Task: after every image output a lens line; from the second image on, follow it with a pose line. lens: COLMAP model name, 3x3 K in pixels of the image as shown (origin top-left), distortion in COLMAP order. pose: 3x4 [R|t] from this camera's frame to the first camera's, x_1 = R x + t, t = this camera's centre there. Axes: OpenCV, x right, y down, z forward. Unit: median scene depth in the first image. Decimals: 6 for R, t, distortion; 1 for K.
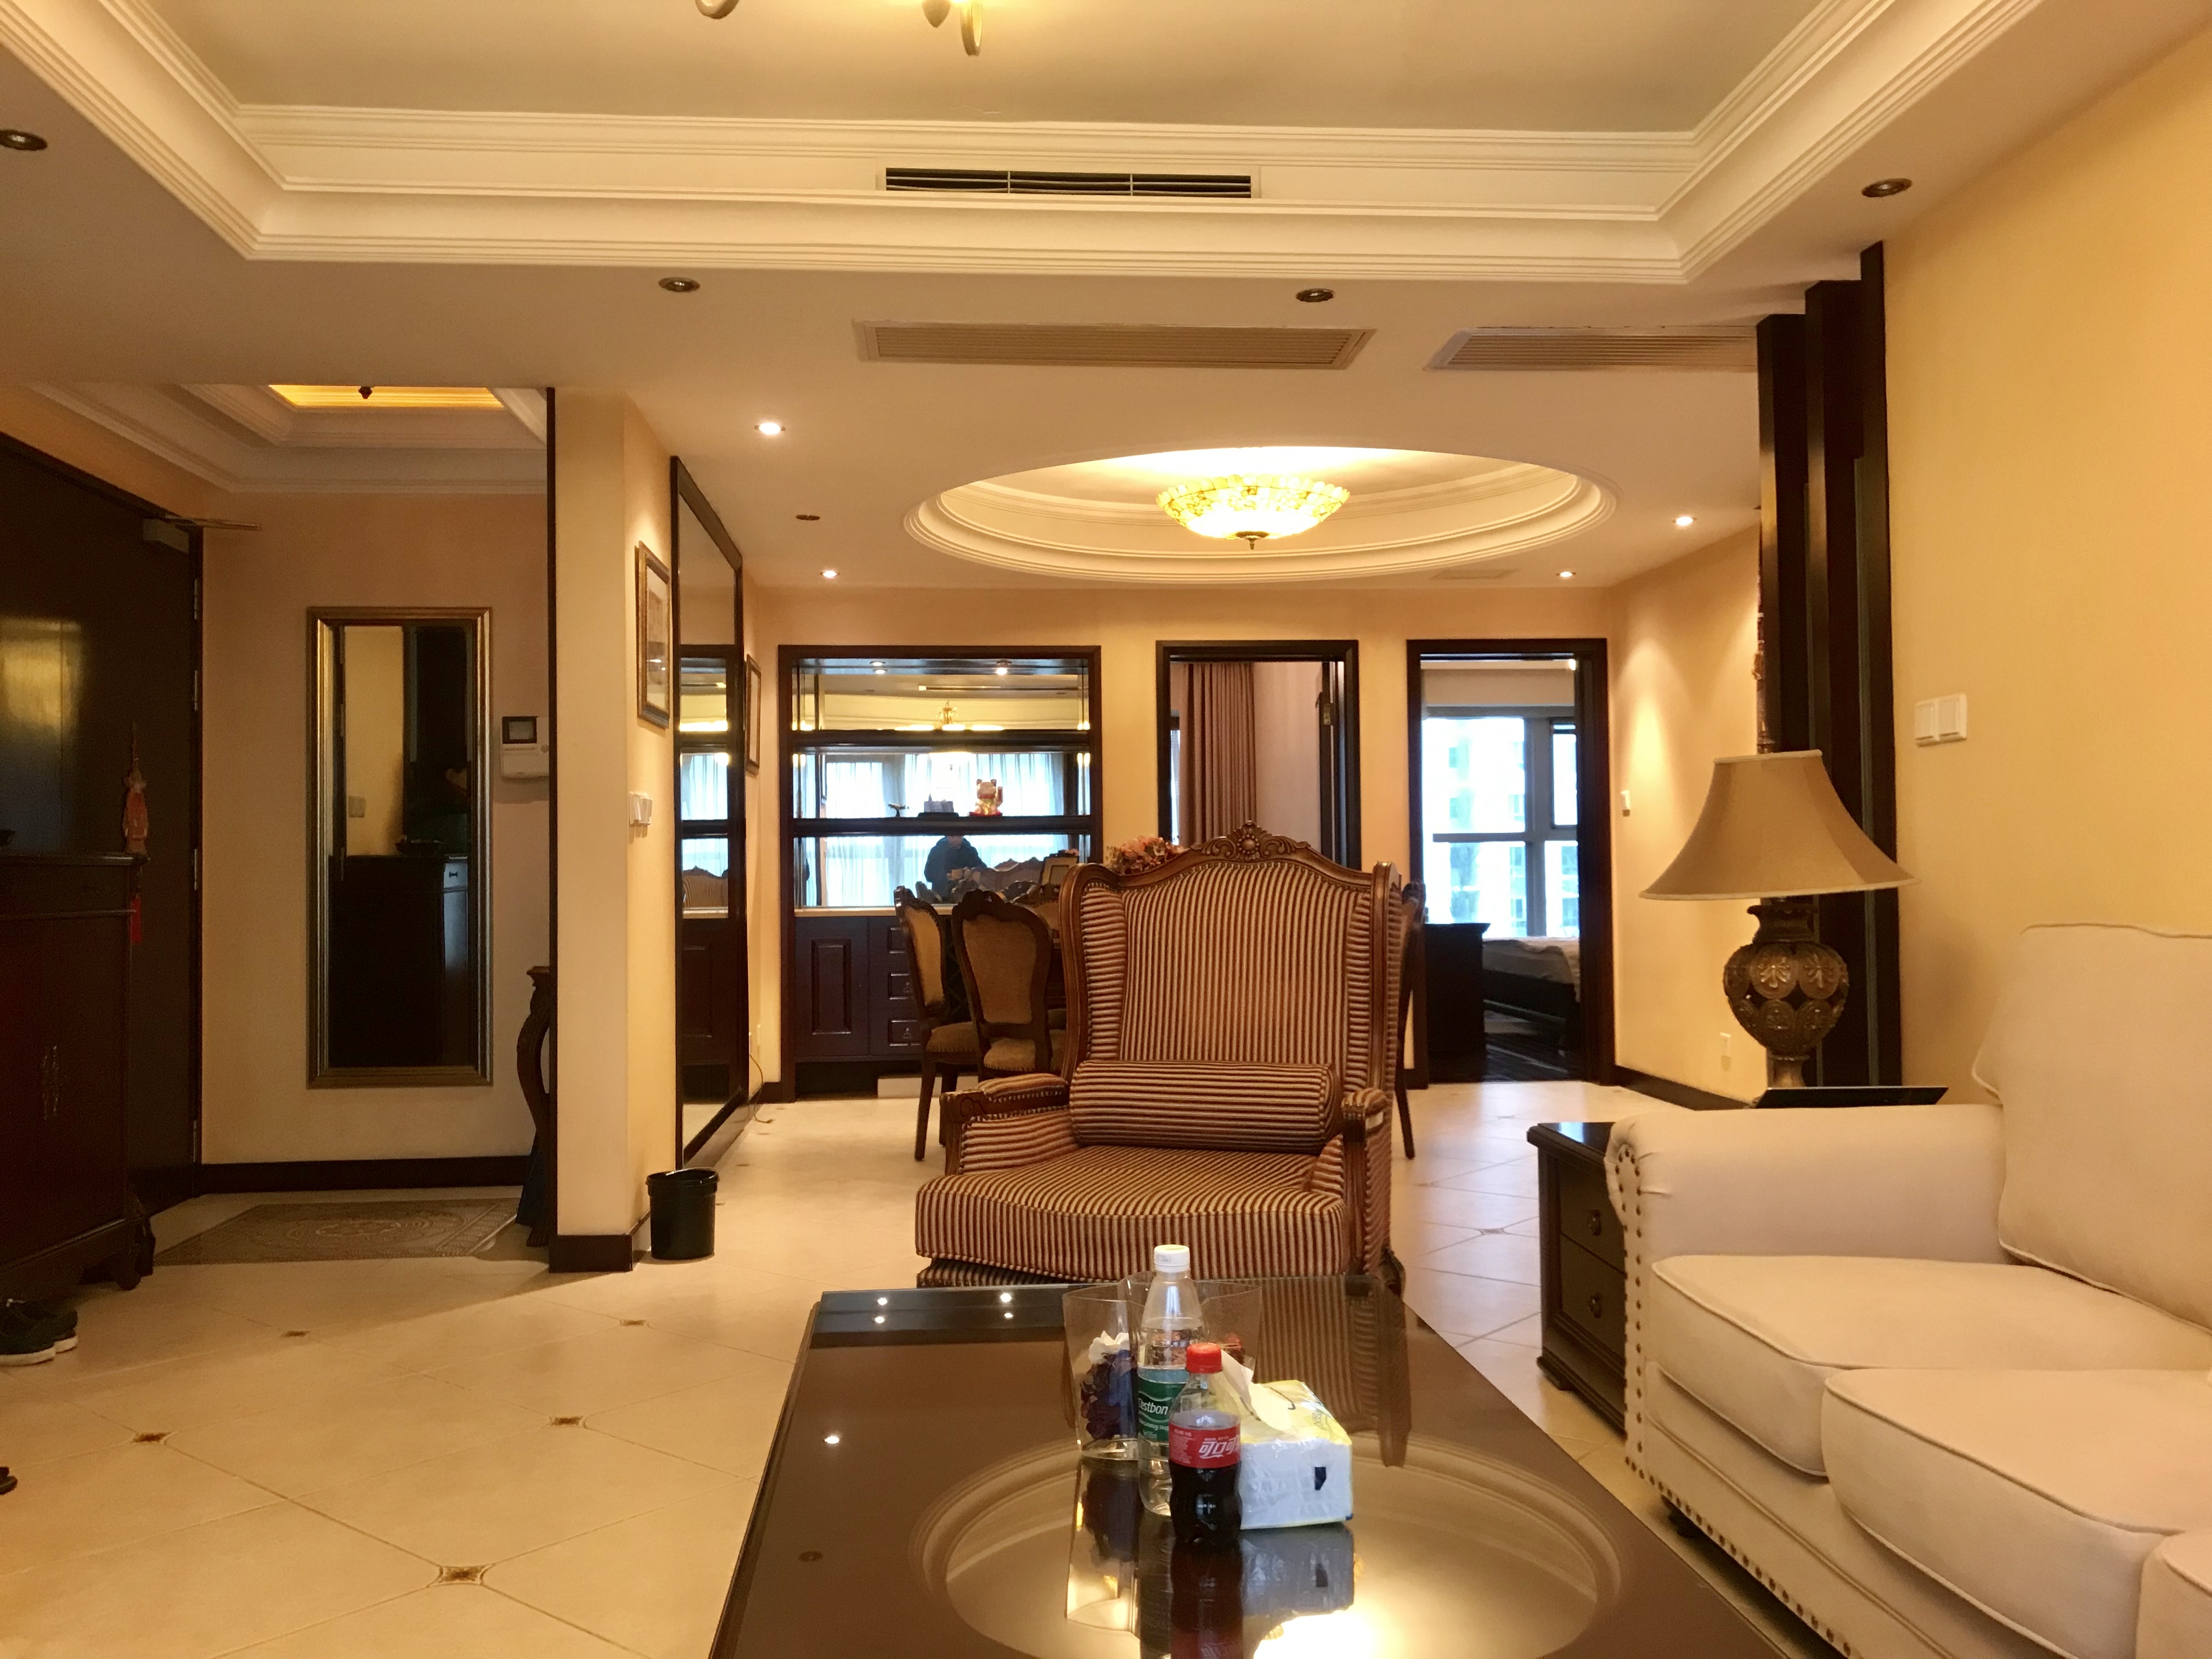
lens RADIAL K [[1807.3, 0, 1085.9], [0, 1807.3, 837.4], [0, 0, 1]] dist [0.045269, -0.030184]
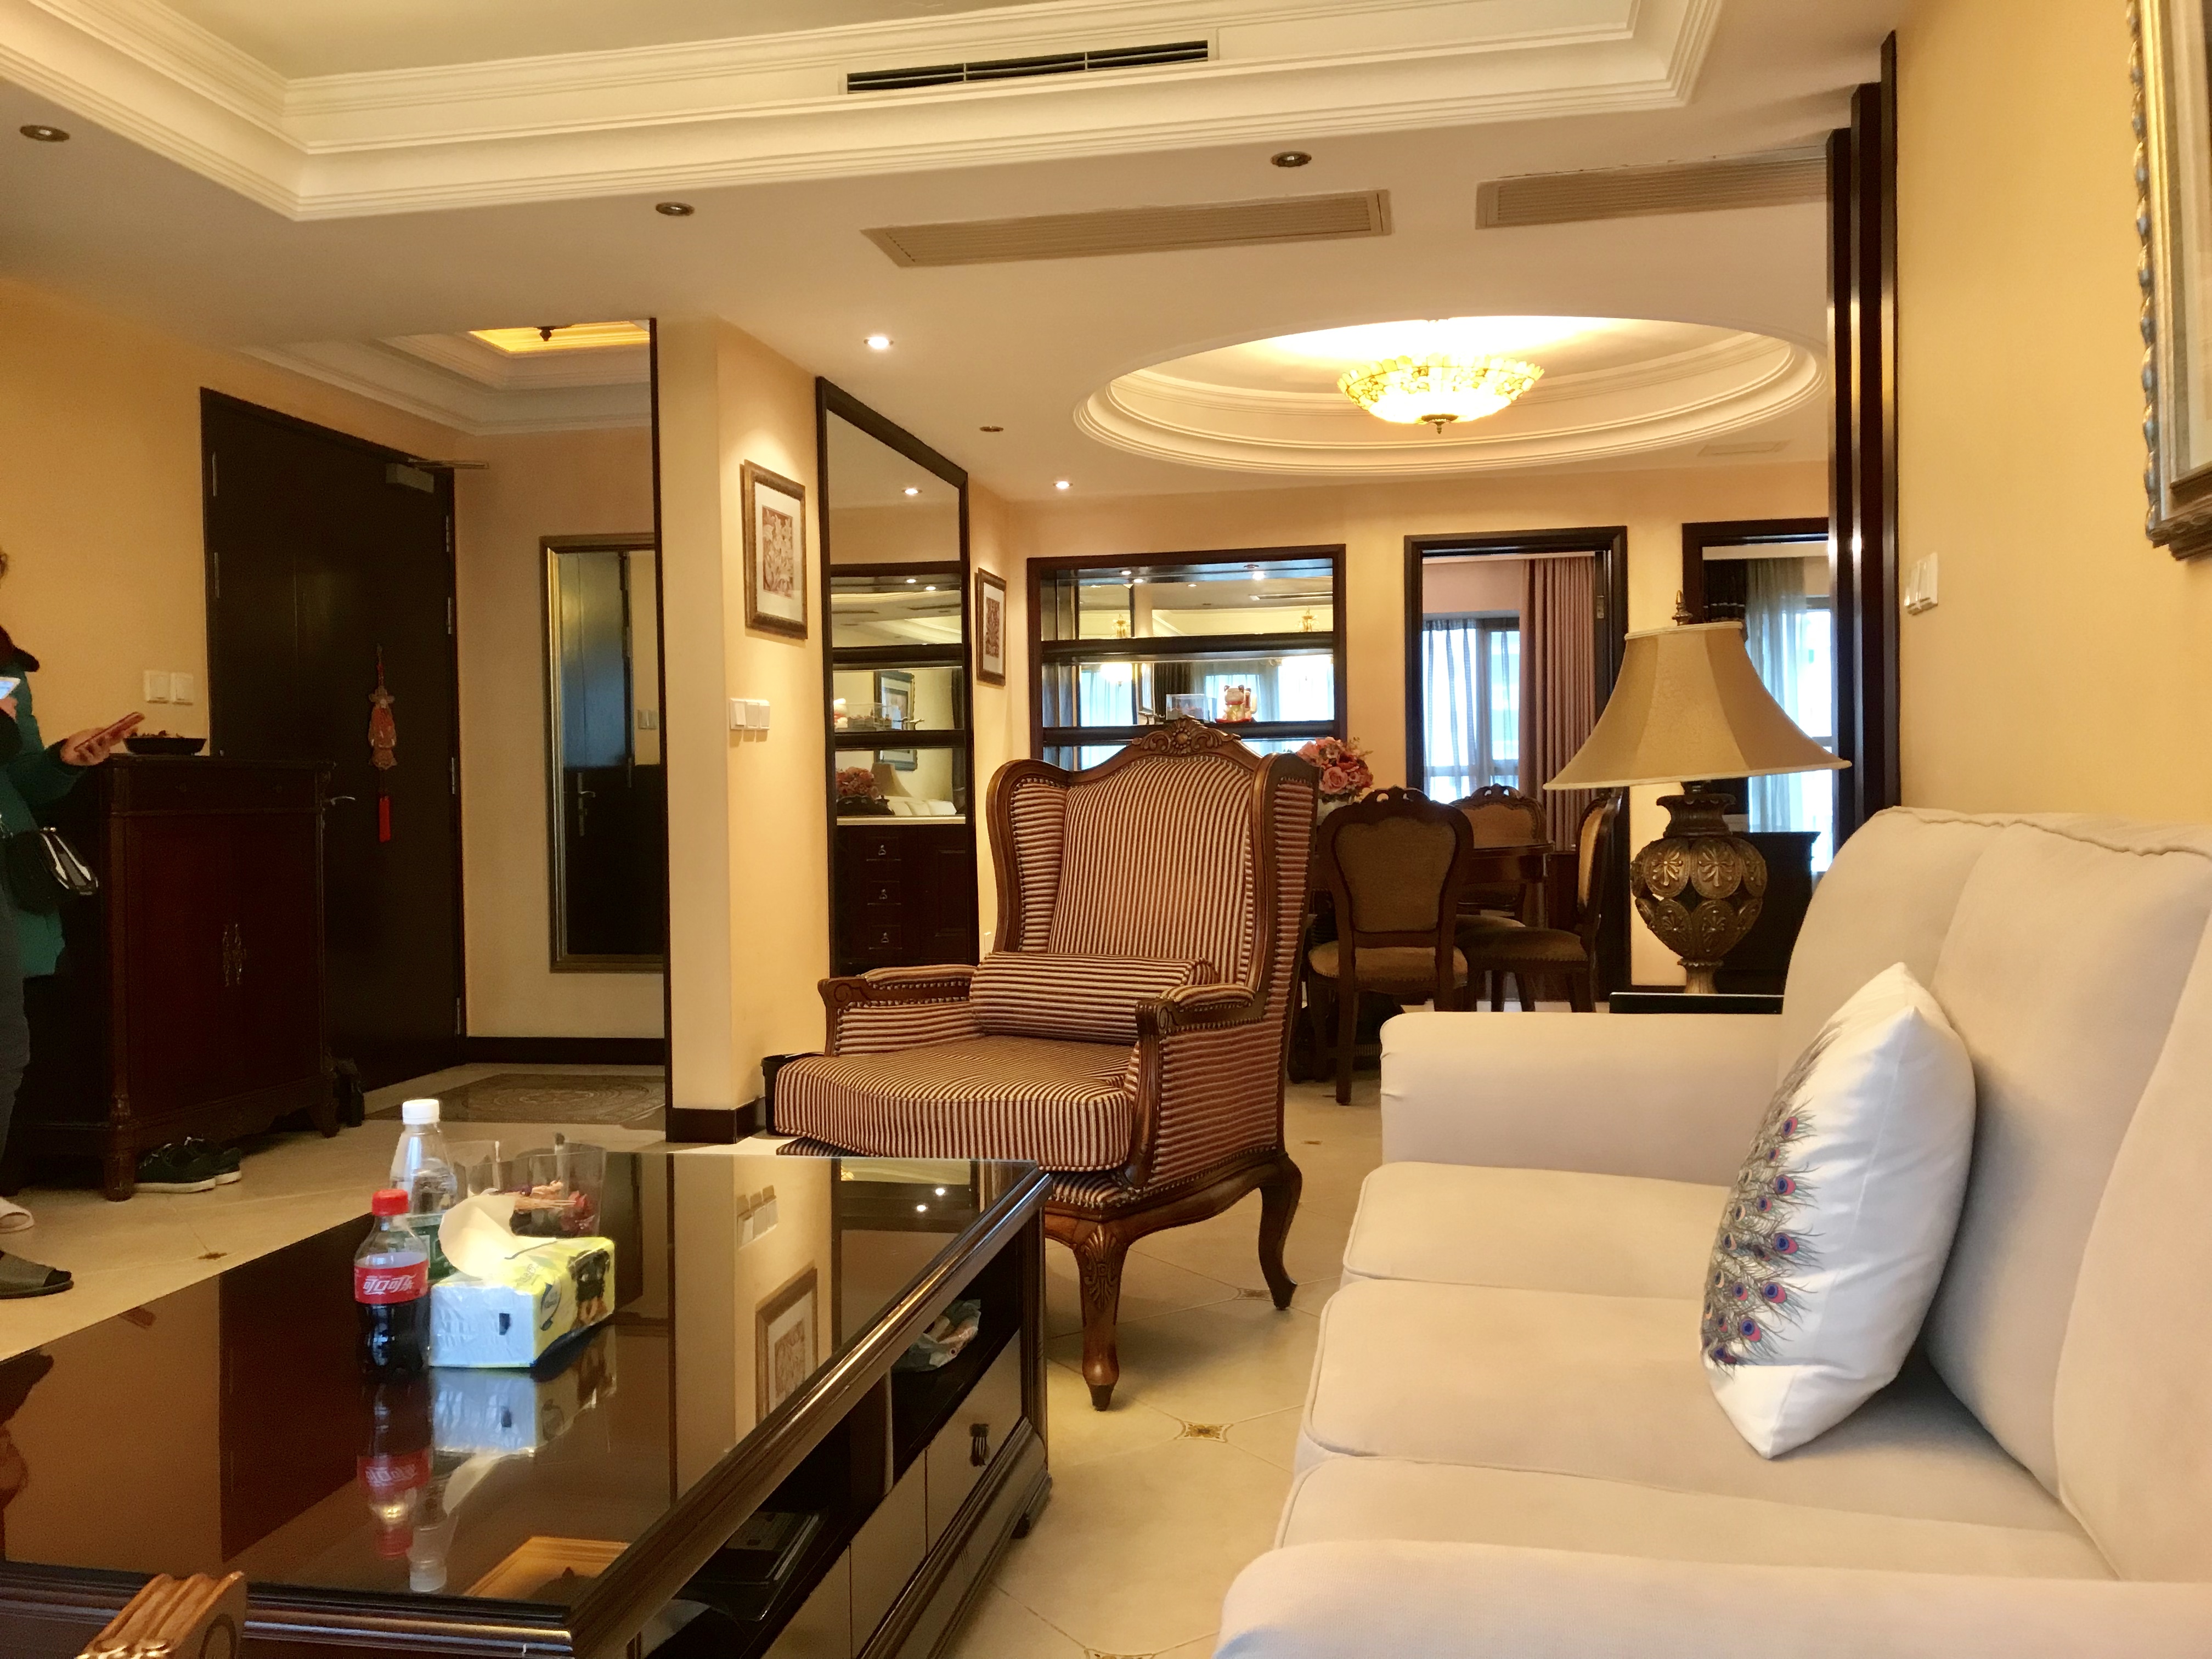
lens RADIAL K [[1807.3, 0, 1092.0], [0, 1807.3, 836.0], [0, 0, 1]] dist [0.045269, -0.030184]
pose [[0.962205, 0.003269, -0.272308, 0.231014], [0.009308, 0.998949, 0.044881, 0.009450], [0.272168, -0.045720, 0.961163, 0.032351]]
